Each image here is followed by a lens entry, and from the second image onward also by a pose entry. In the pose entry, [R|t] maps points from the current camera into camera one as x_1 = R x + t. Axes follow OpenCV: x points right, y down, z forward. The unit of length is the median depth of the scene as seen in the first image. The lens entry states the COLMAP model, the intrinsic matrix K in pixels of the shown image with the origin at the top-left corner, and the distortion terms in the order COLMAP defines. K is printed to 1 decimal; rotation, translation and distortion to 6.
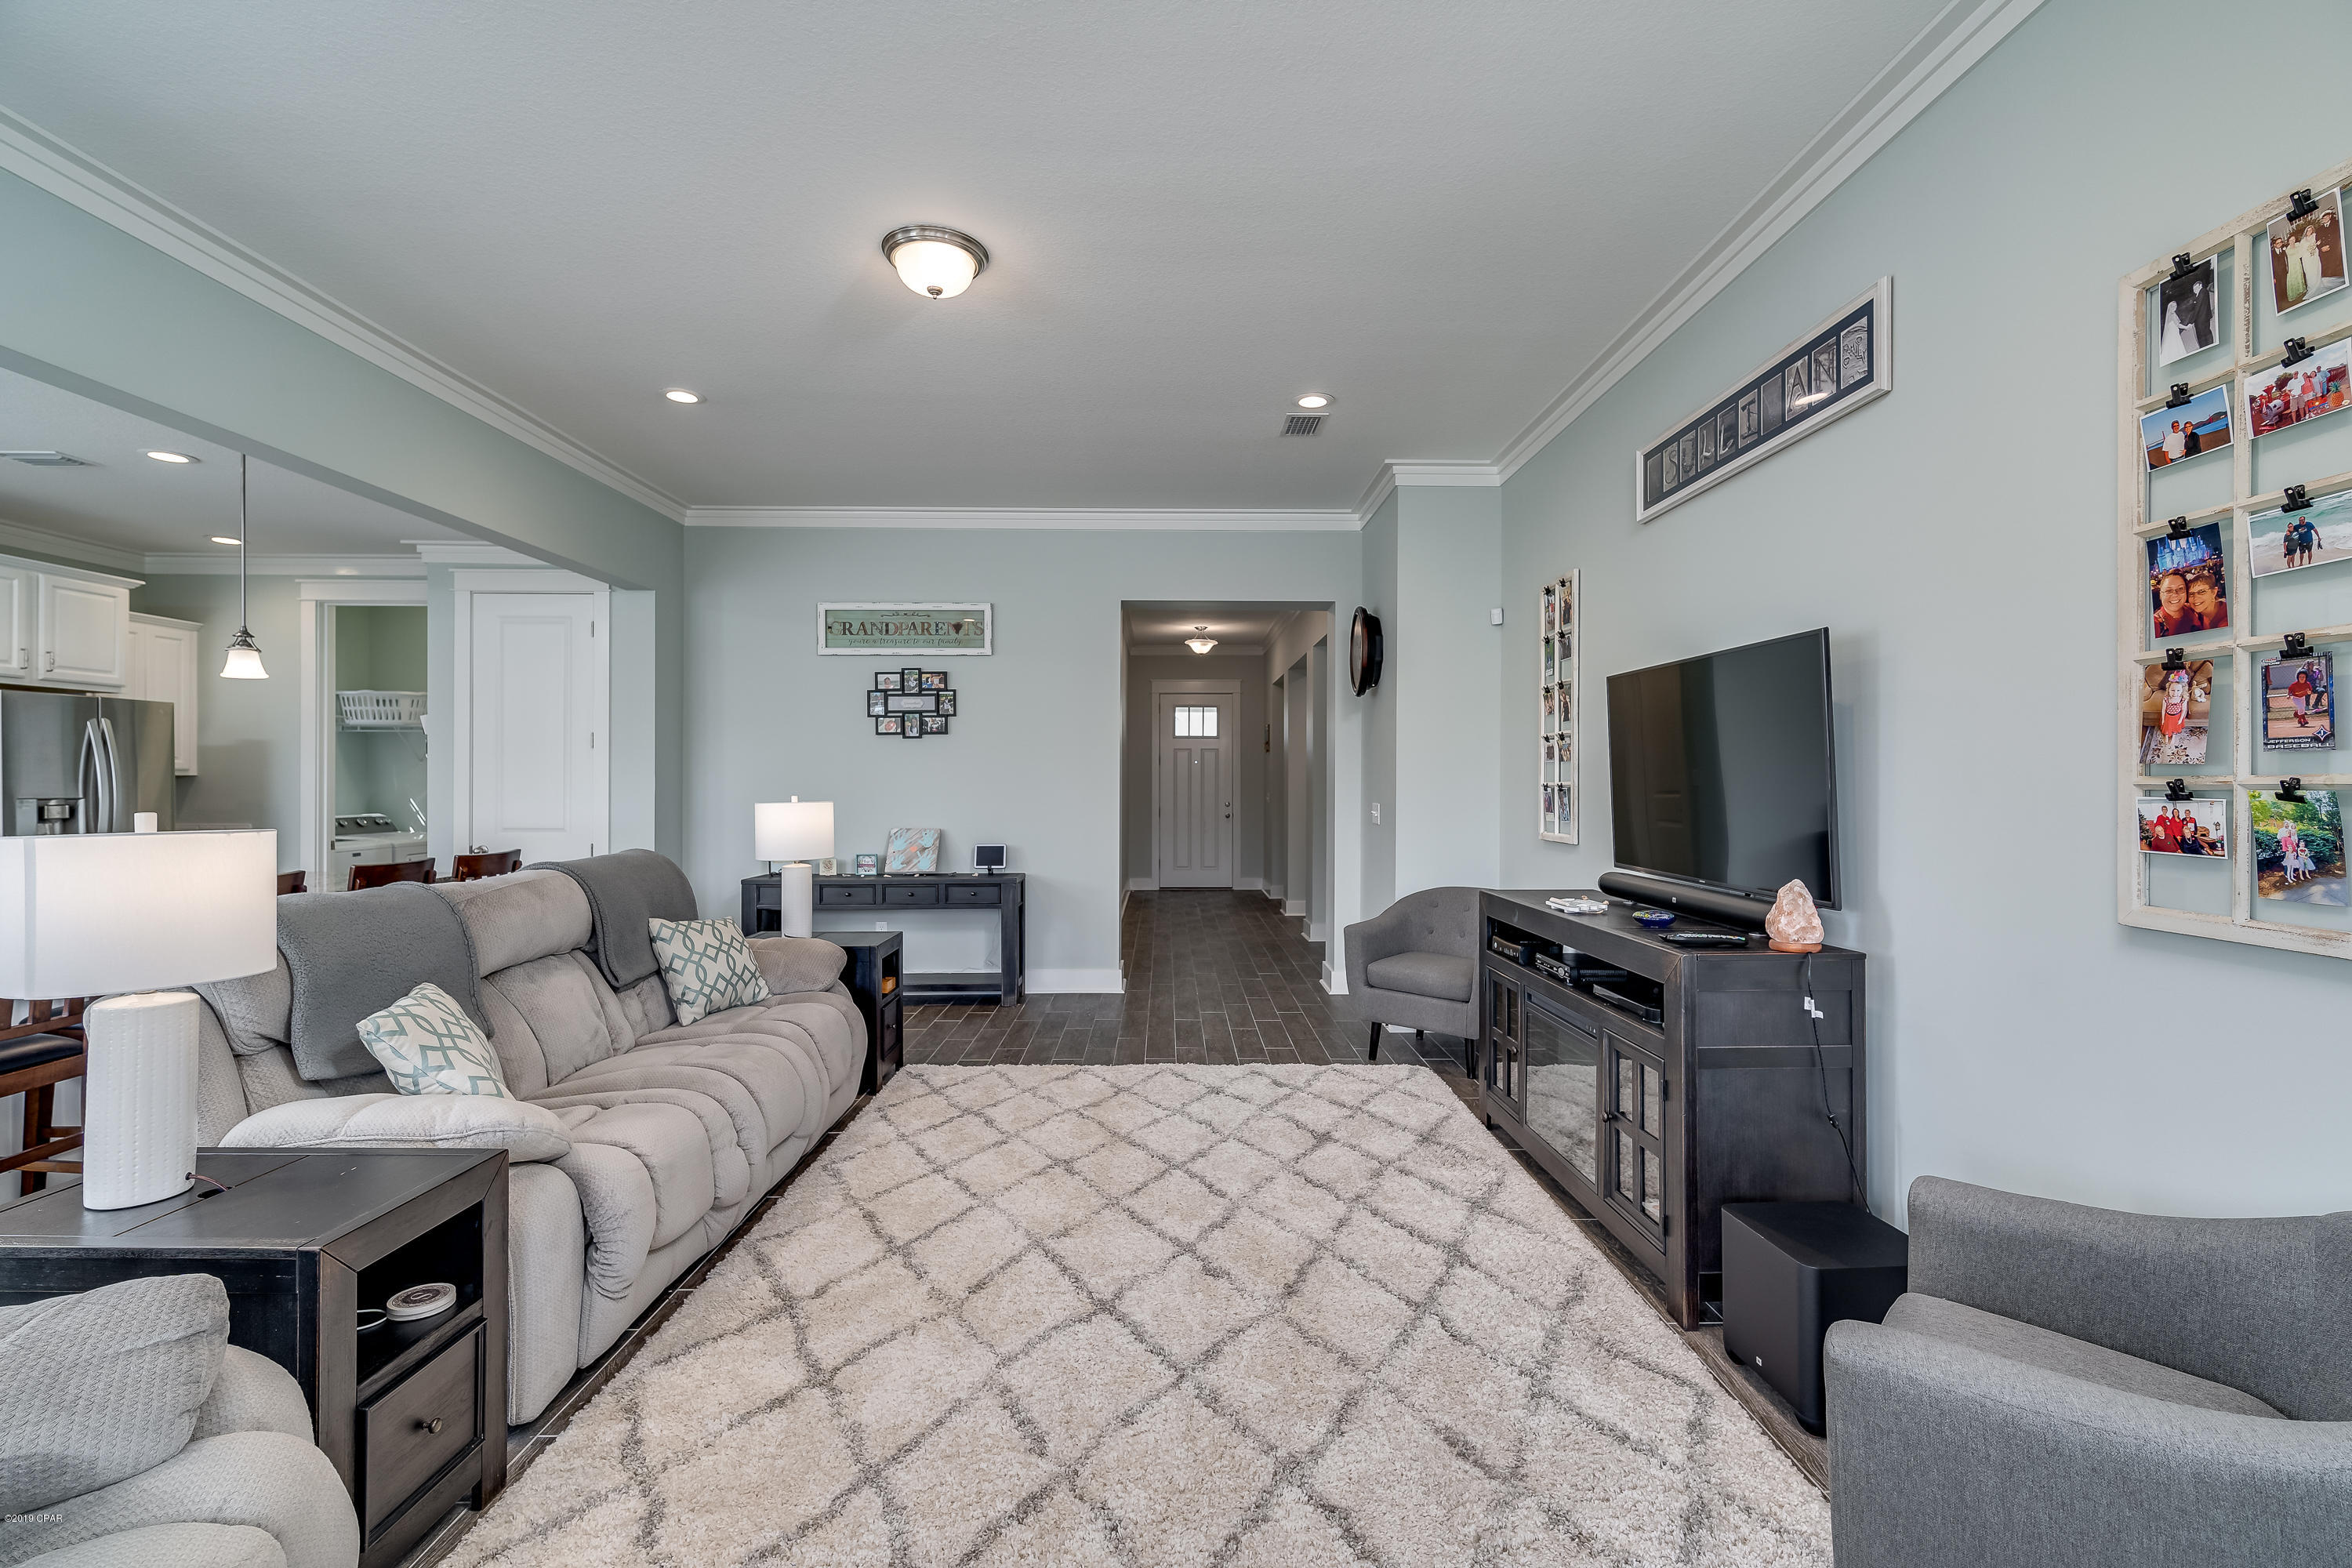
lens RADIAL K [[1013.4, 0, 1176.0], [0, 1013.4, 784.0], [0, 0, 1]] dist [0.002731, 0.000164]
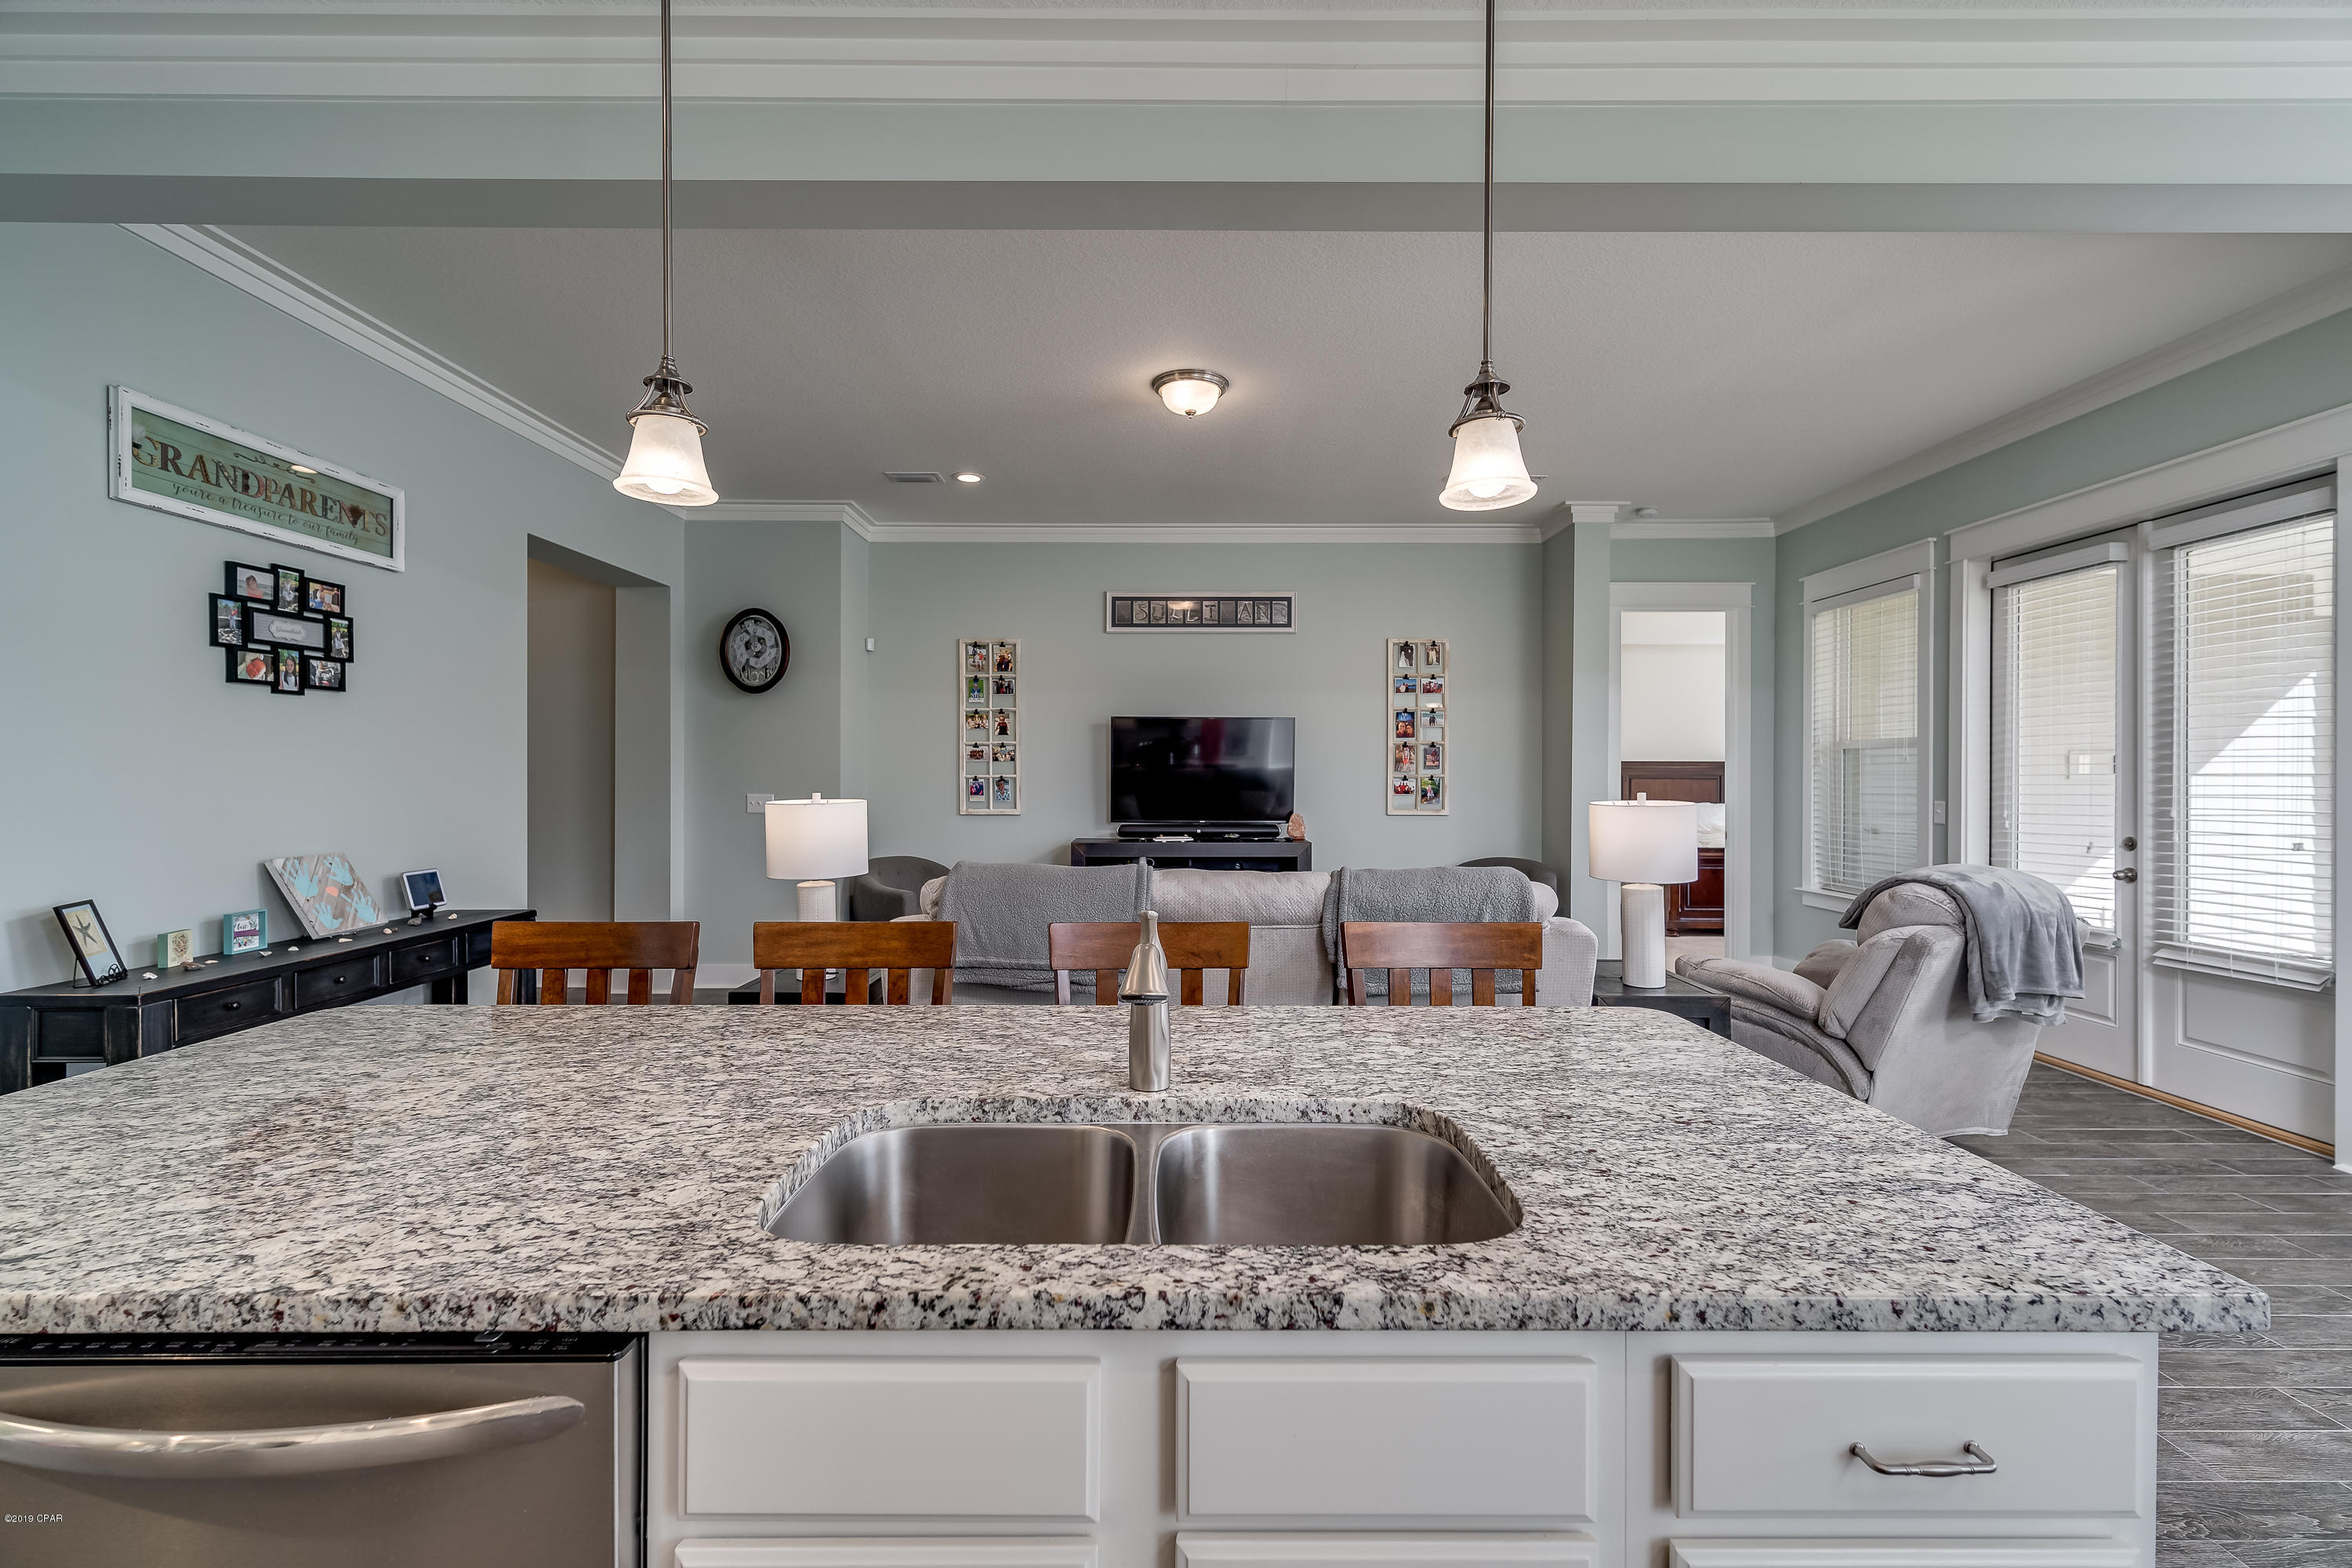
lens RADIAL K [[1006.4, 0, 1223.3], [0, 1006.4, 792.5], [0, 0, 1]] dist [0.000268, 0.000094]
pose [[-0.013812, -0.015439, 0.999785, -0.817965], [0.001257, 0.999880, 0.015457, 0.000621], [-0.999904, 0.001470, -0.013791, 0.499771]]
